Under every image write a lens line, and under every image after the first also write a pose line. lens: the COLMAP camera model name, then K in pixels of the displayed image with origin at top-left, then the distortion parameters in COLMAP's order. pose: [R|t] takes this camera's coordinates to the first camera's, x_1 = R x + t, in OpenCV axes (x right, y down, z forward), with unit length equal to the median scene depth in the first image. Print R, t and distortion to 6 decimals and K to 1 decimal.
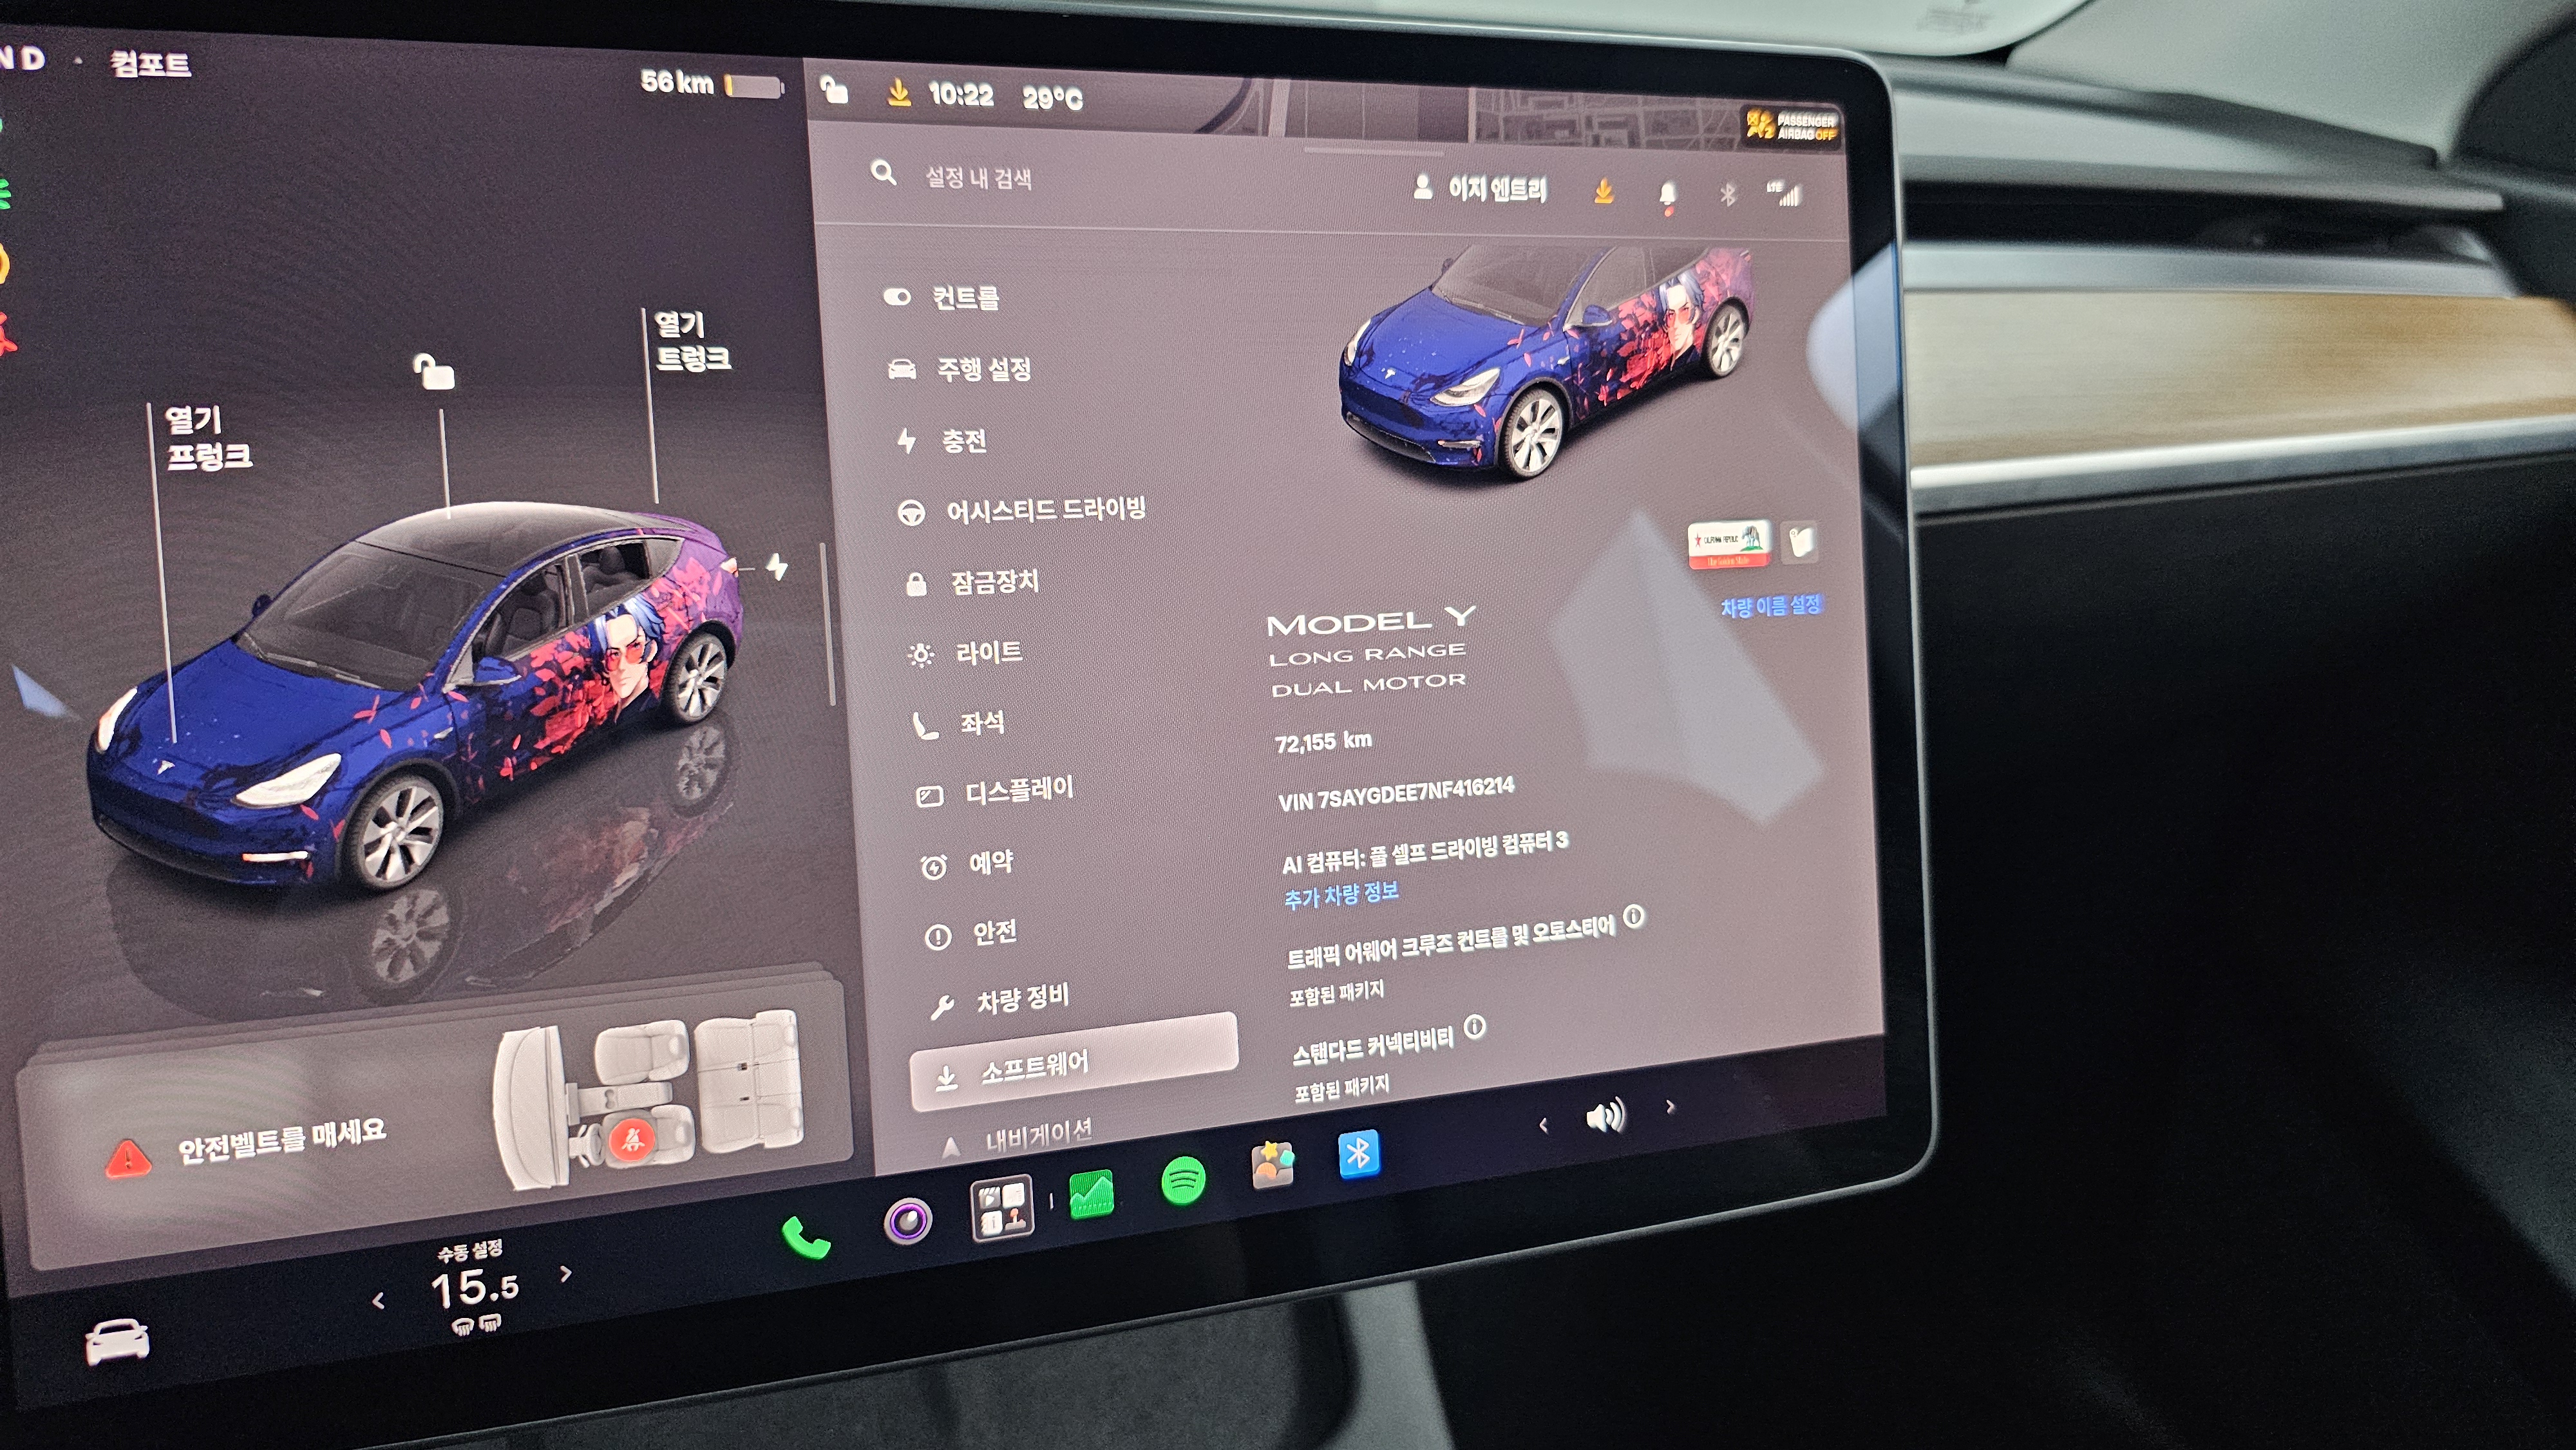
lens RADIAL K [[1696.2, 0, 1288.0], [0, 1696.2, 725.0], [0, 0, 1]] dist [-0.003125, -0.012913]
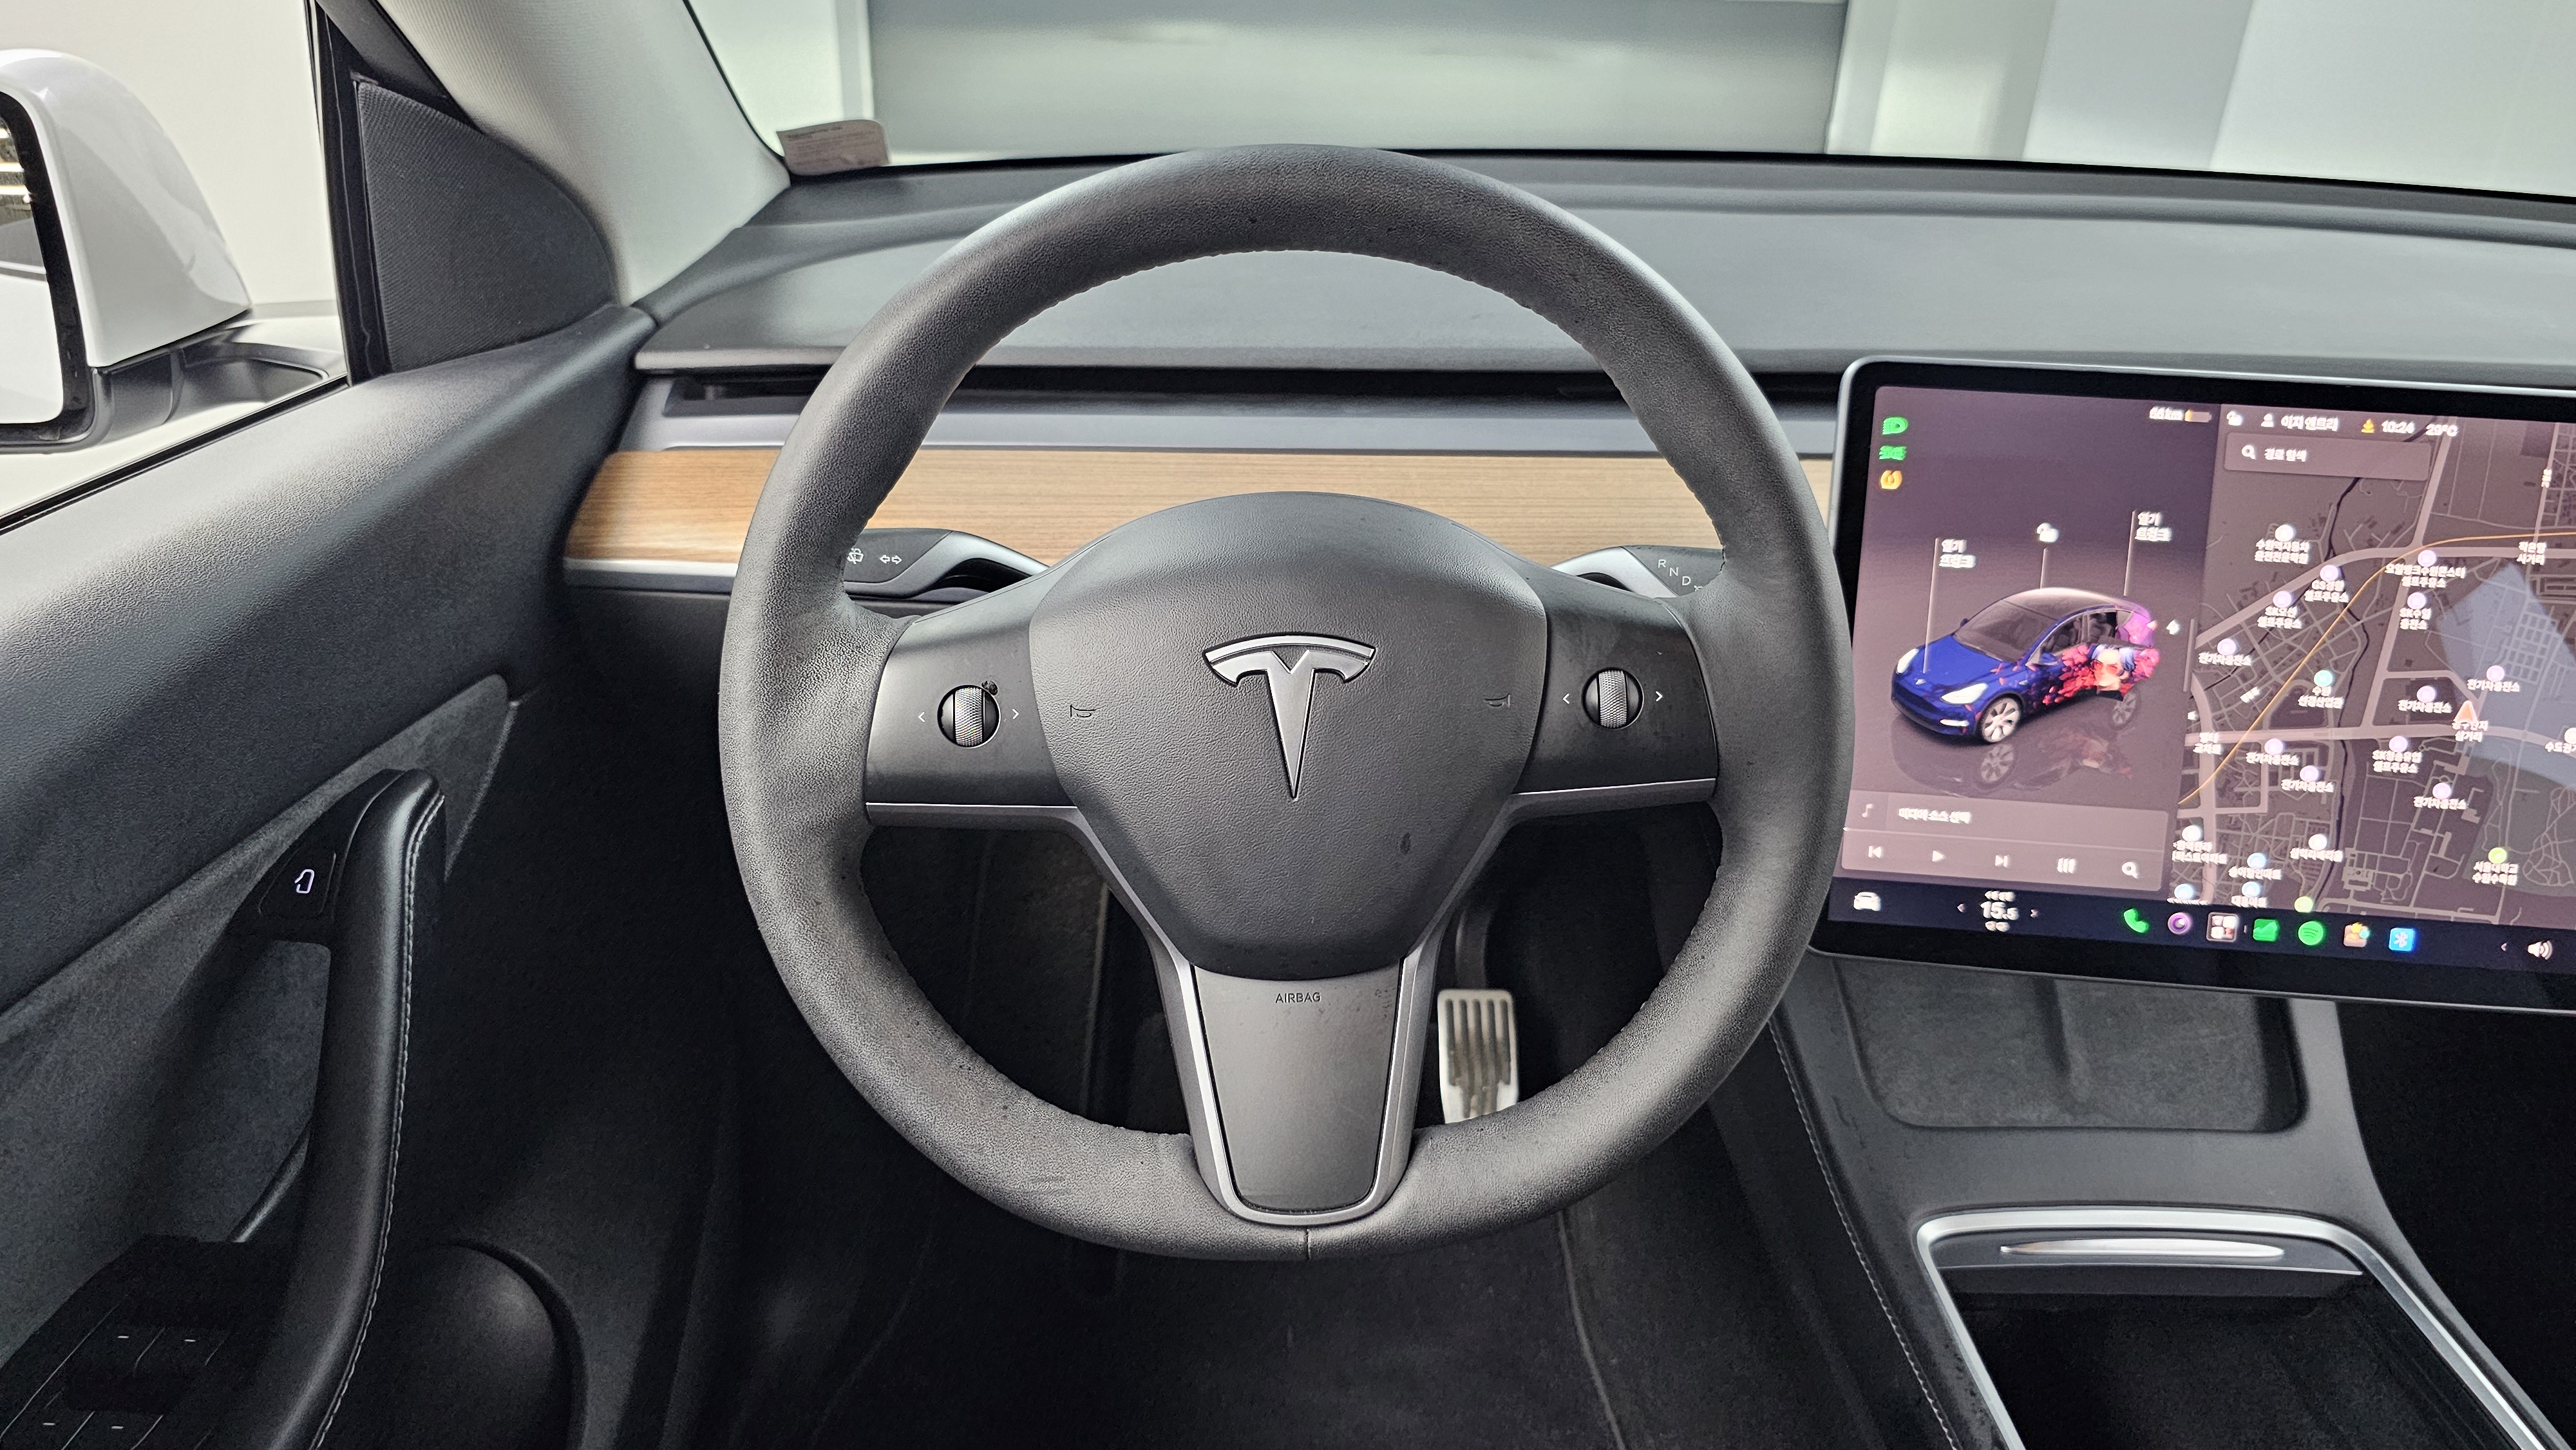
lens RADIAL K [[1696.2, 0, 1288.0], [0, 1696.2, 725.0], [0, 0, 1]] dist [-0.003125, -0.012913]
pose [[0.921350, 0.145256, -0.360577, -0.561030], [-0.129770, 0.989282, 0.066937, 0.038141], [0.366435, -0.014880, 0.930325, -1.560784]]
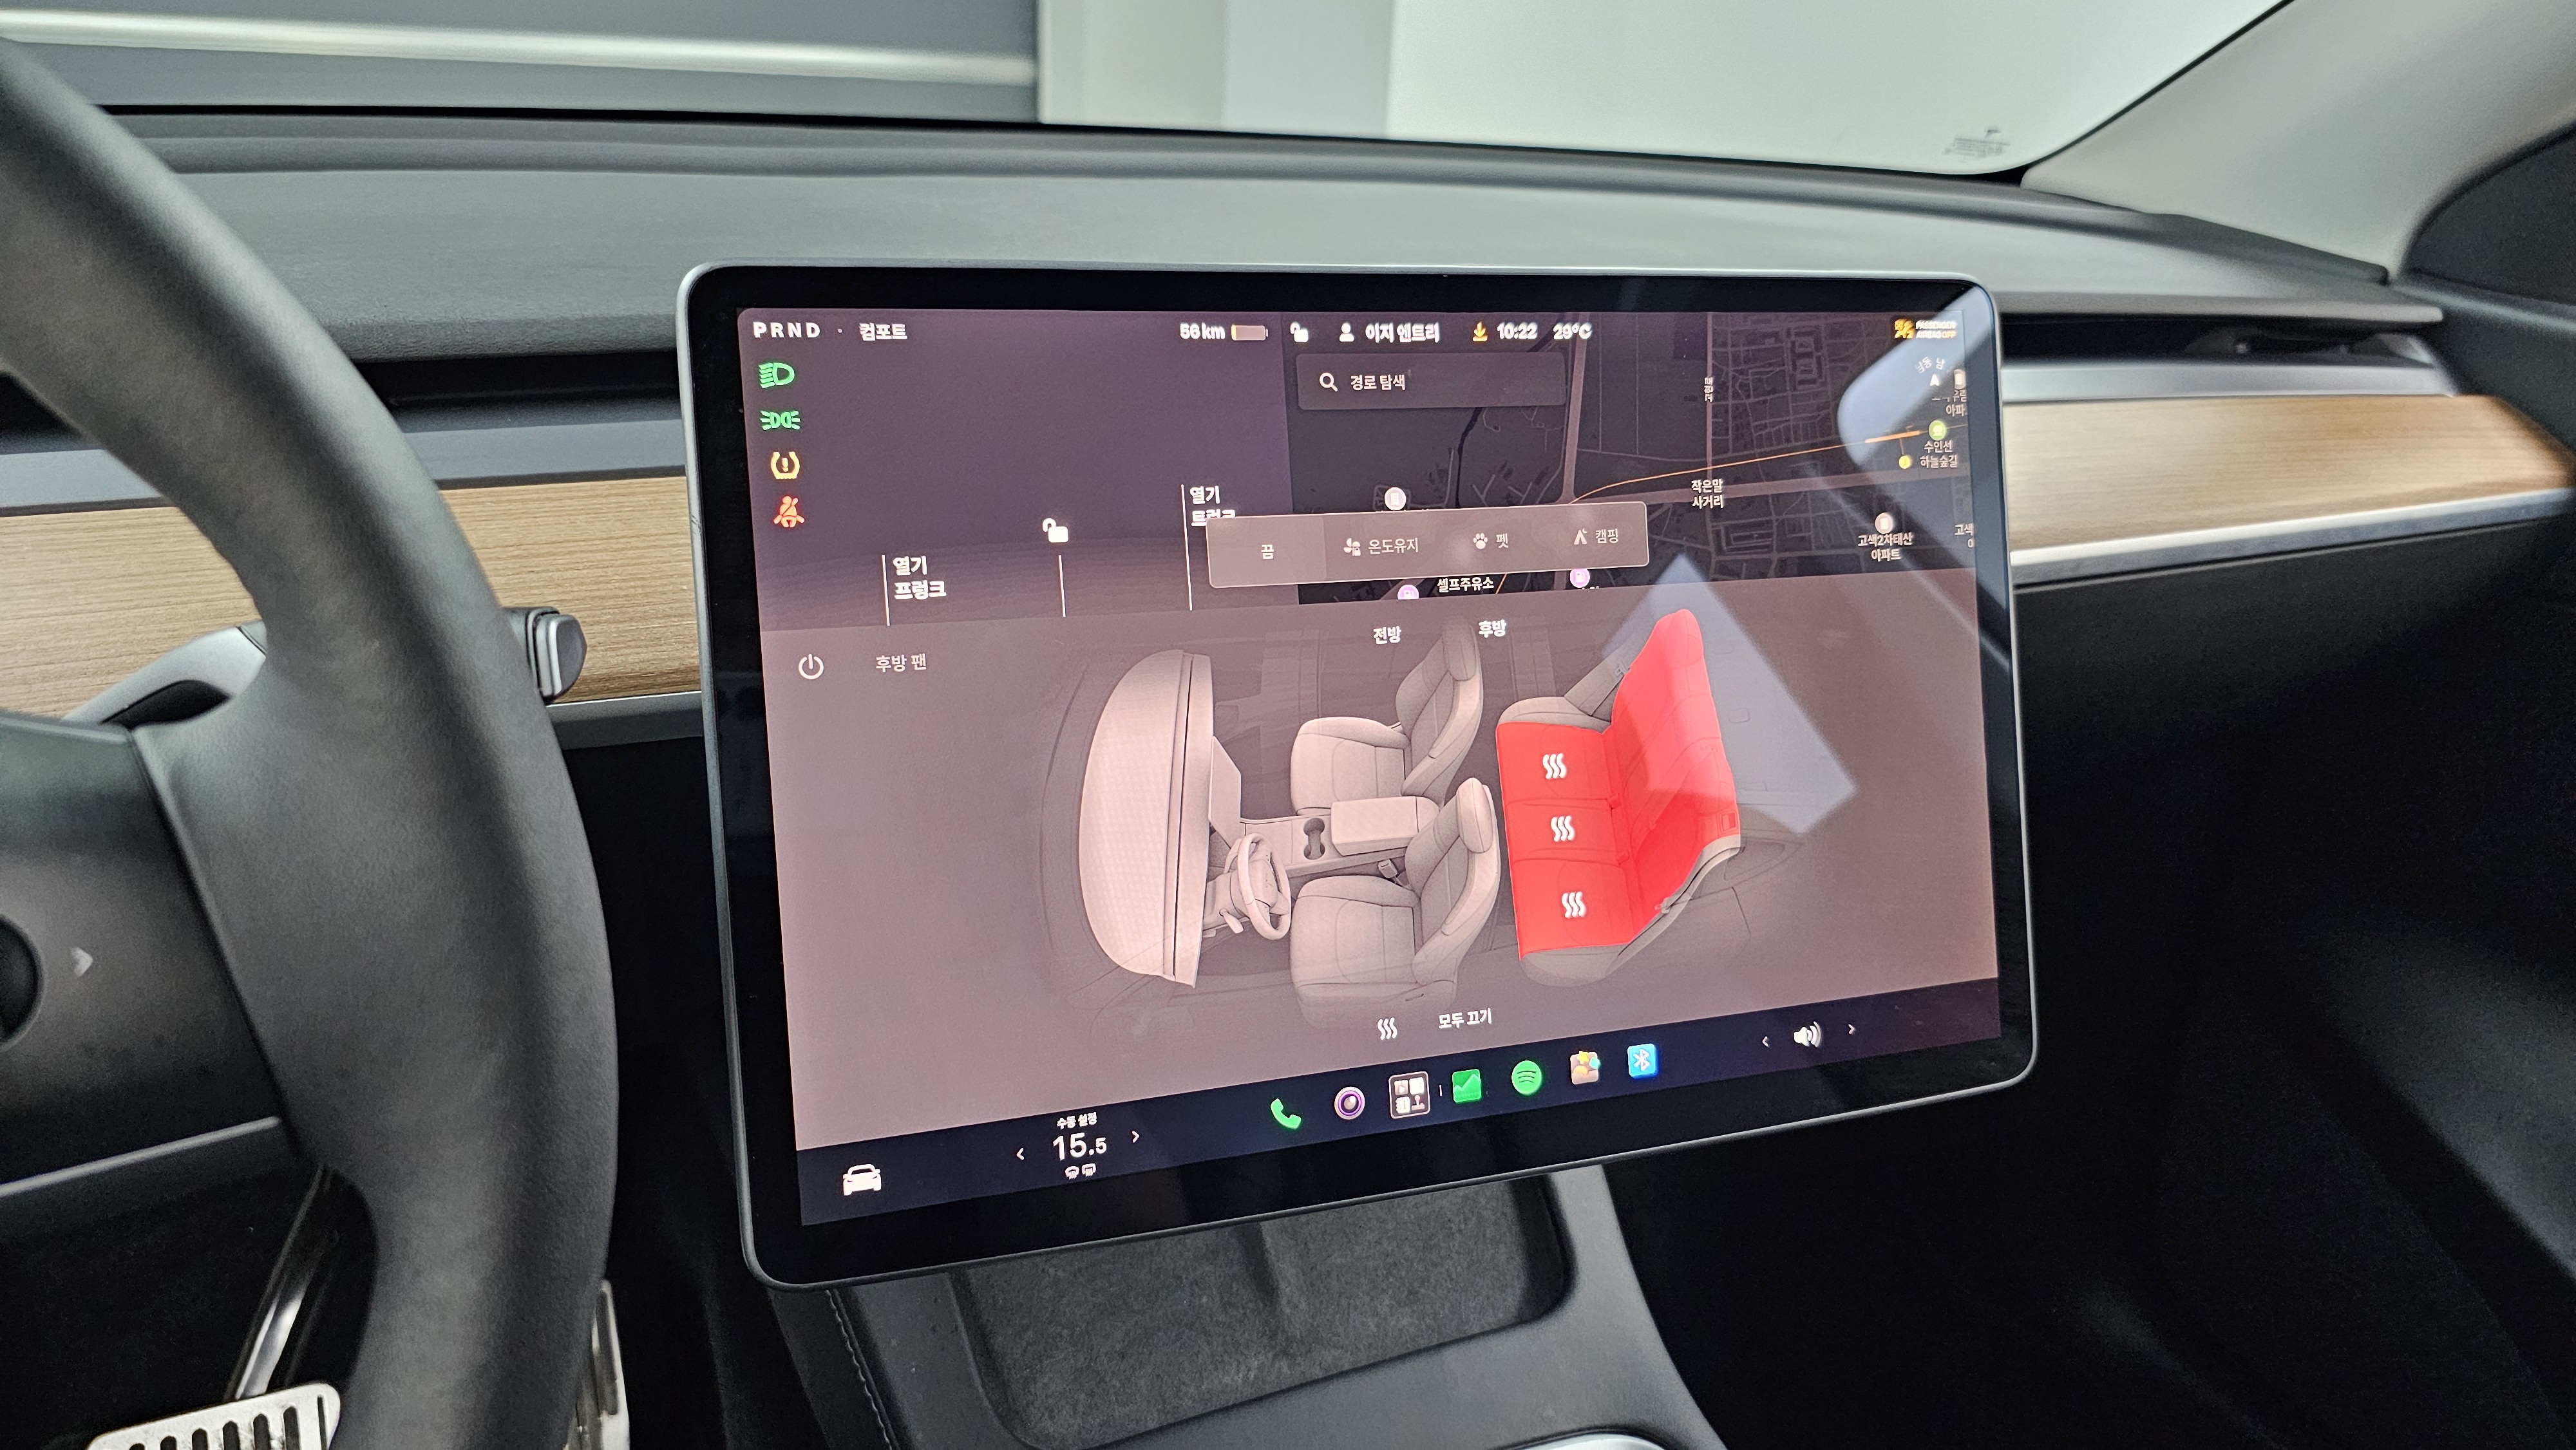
lens RADIAL K [[1682.5, 0, 1288.0], [0, 1682.5, 725.0], [0, 0, 1]] dist [0.027008, -0.052827]
pose [[0.999881, -0.009916, 0.011781, -0.301230], [0.010115, 0.999806, -0.016927, -0.008319], [-0.011611, 0.017044, 0.999787, -0.465755]]
